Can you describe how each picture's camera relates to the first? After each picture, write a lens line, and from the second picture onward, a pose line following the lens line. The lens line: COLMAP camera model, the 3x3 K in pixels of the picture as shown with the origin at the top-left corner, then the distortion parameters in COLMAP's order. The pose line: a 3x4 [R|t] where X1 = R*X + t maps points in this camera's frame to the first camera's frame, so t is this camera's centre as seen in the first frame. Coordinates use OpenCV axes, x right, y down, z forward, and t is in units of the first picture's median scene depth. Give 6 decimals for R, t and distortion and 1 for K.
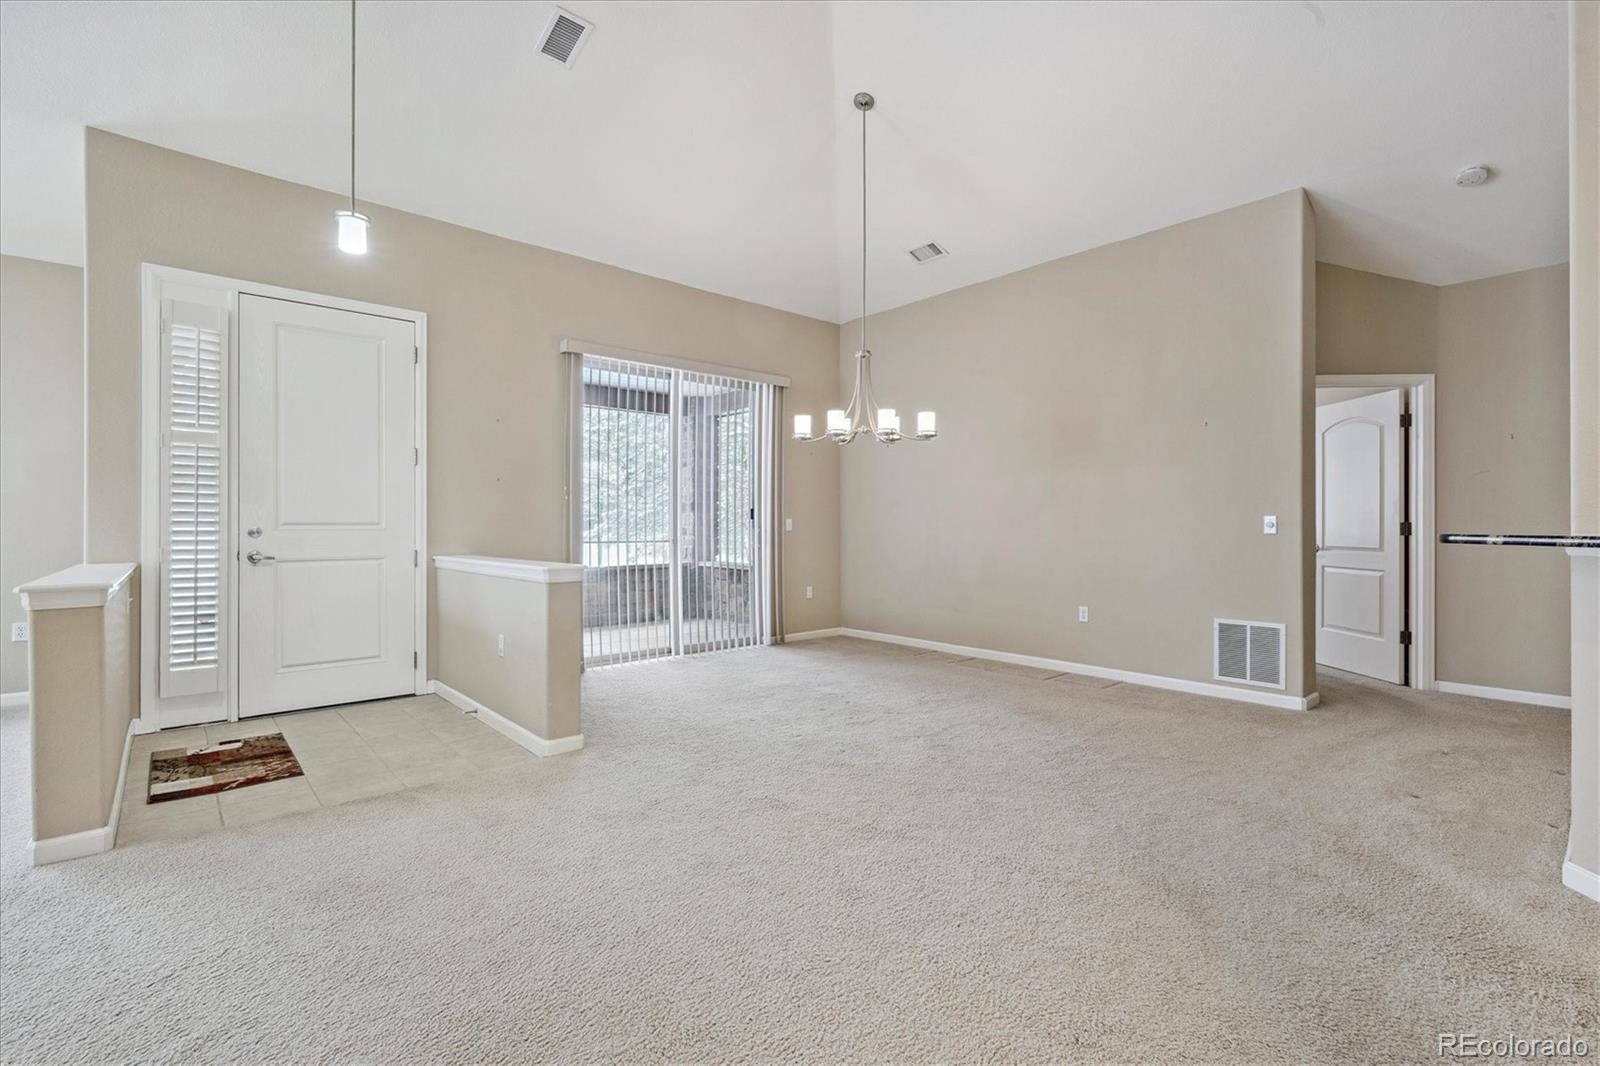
lens RADIAL K [[731.3, 0, 789.0], [0, 731.3, 533.0], [0, 0, 1]] dist [-0.001654, 0.001256]
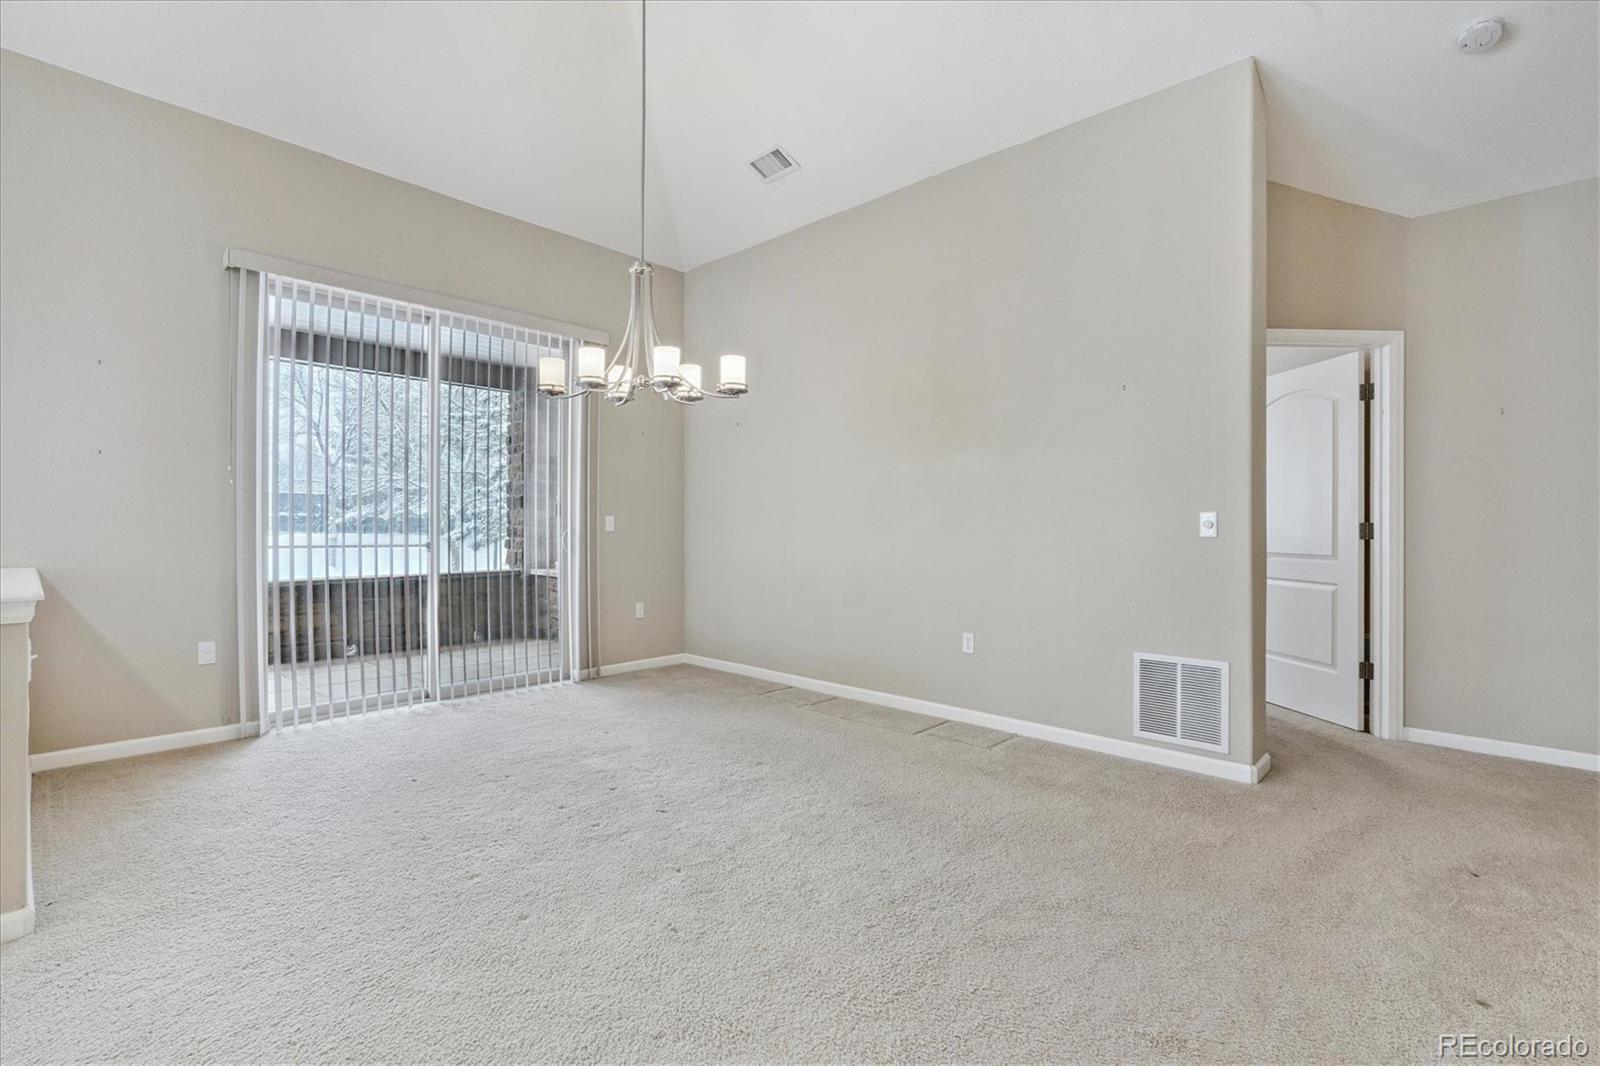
lens RADIAL K [[731.3, 0, 793.9], [0, 731.3, 534.7], [0, 0, 1]] dist [-0.001654, 0.001256]
pose [[0.994742, 0.002489, 0.102383, 0.171698], [-0.002500, 0.999997, -0.000016, -0.000263], [-0.102383, -0.000240, 0.994745, 0.314481]]
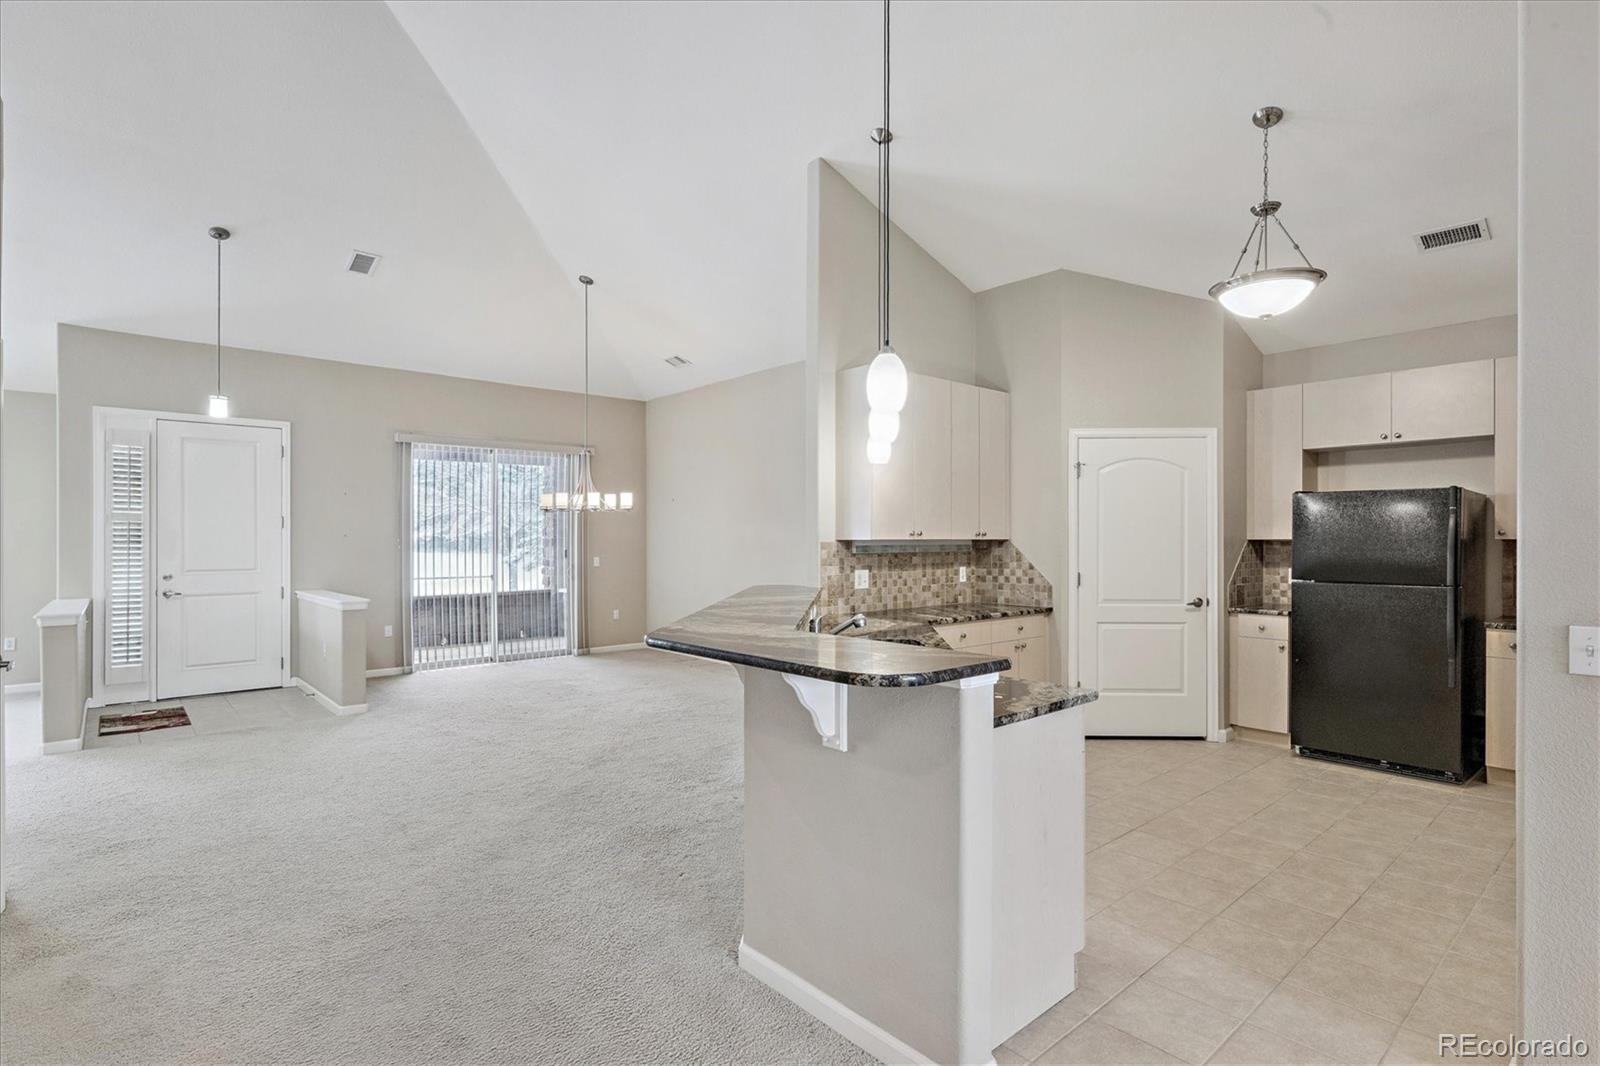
lens RADIAL K [[802.1, 0, 794.6], [0, 802.1, 545.0], [0, 0, 1]] dist [0.002227, -0.000992]
pose [[0.999990, -0.003430, 0.003036, 0.512425], [0.003441, 0.999988, -0.003616, -0.051969], [-0.003024, 0.003626, 0.999989, -0.607242]]
